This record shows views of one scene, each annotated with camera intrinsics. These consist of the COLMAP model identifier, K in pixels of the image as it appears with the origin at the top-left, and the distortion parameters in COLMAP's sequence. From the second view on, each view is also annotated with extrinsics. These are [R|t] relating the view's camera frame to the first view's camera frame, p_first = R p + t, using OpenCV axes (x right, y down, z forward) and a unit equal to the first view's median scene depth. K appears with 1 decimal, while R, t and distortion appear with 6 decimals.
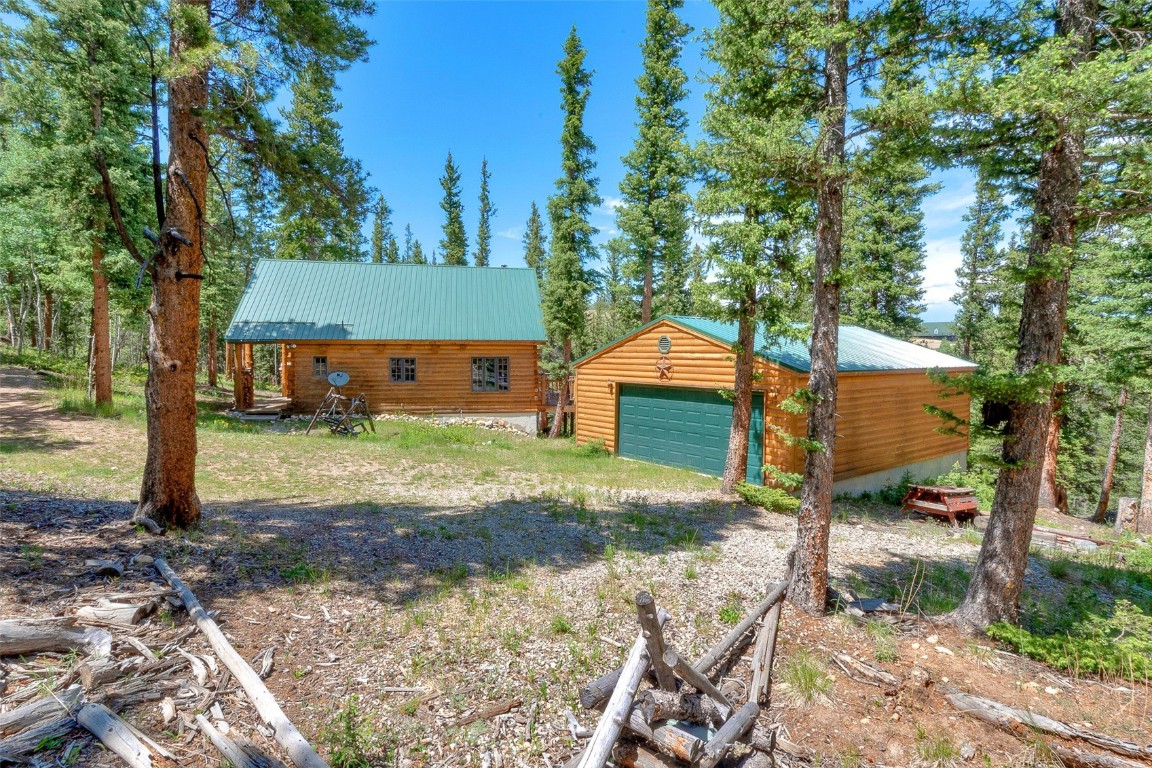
lens RADIAL K [[581.1, 0, 577.6], [0, 581.1, 381.6], [0, 0, 1]] dist [0.021956, -0.010467]
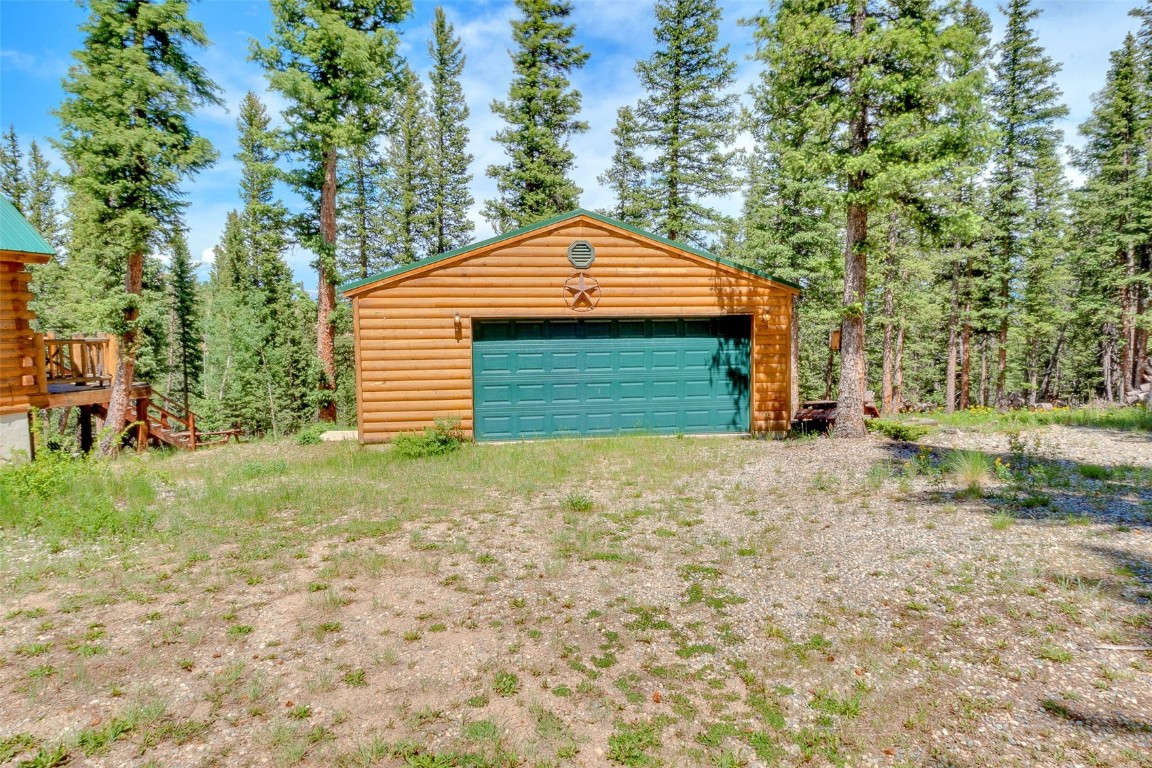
lens RADIAL K [[581.1, 0, 555.3], [0, 581.1, 353.4], [0, 0, 1]] dist [0.021956, -0.010467]
pose [[0.488788, -0.057830, 0.870484, -0.287498], [0.053364, 0.997914, 0.036332, 0.014542], [-0.870769, 0.028694, 0.490854, 0.459416]]
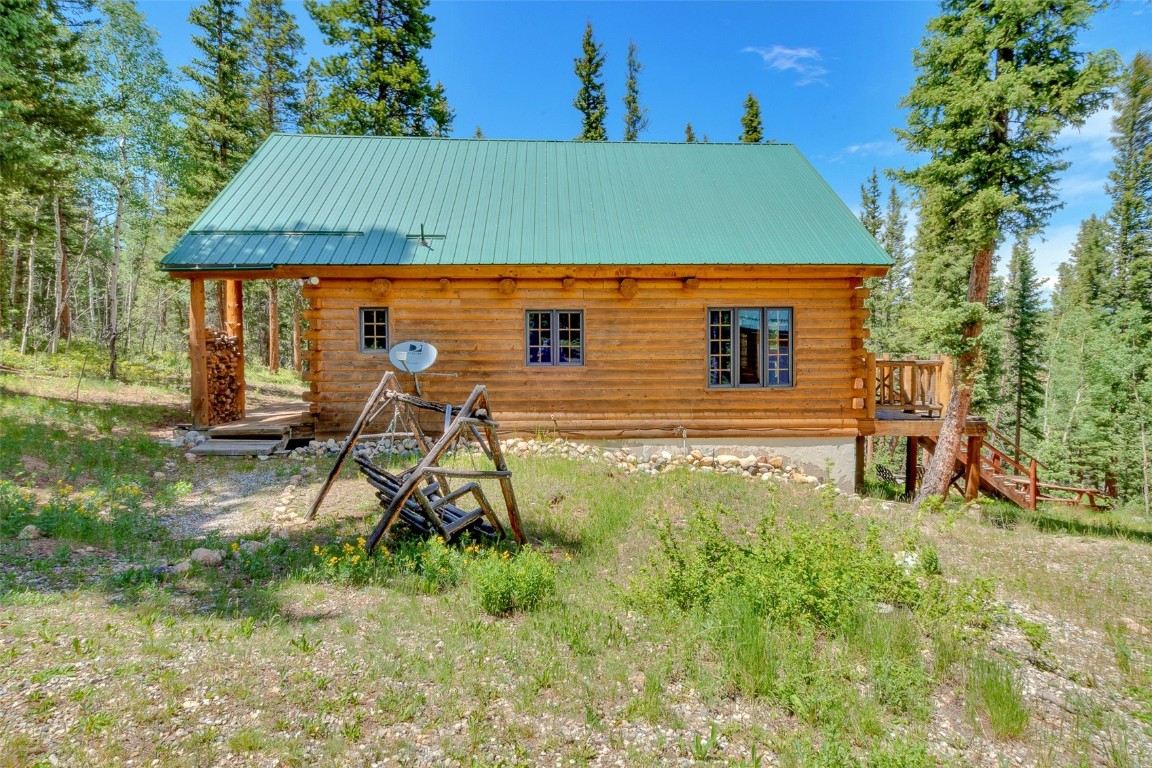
lens RADIAL K [[581.1, 0, 579.1], [0, 581.1, 379.1], [0, 0, 1]] dist [0.021956, -0.010467]
pose [[0.989448, -0.002102, -0.144873, -0.228273], [0.001486, 0.999989, -0.004364, 0.014046], [0.144881, 0.004103, 0.989441, 0.597763]]
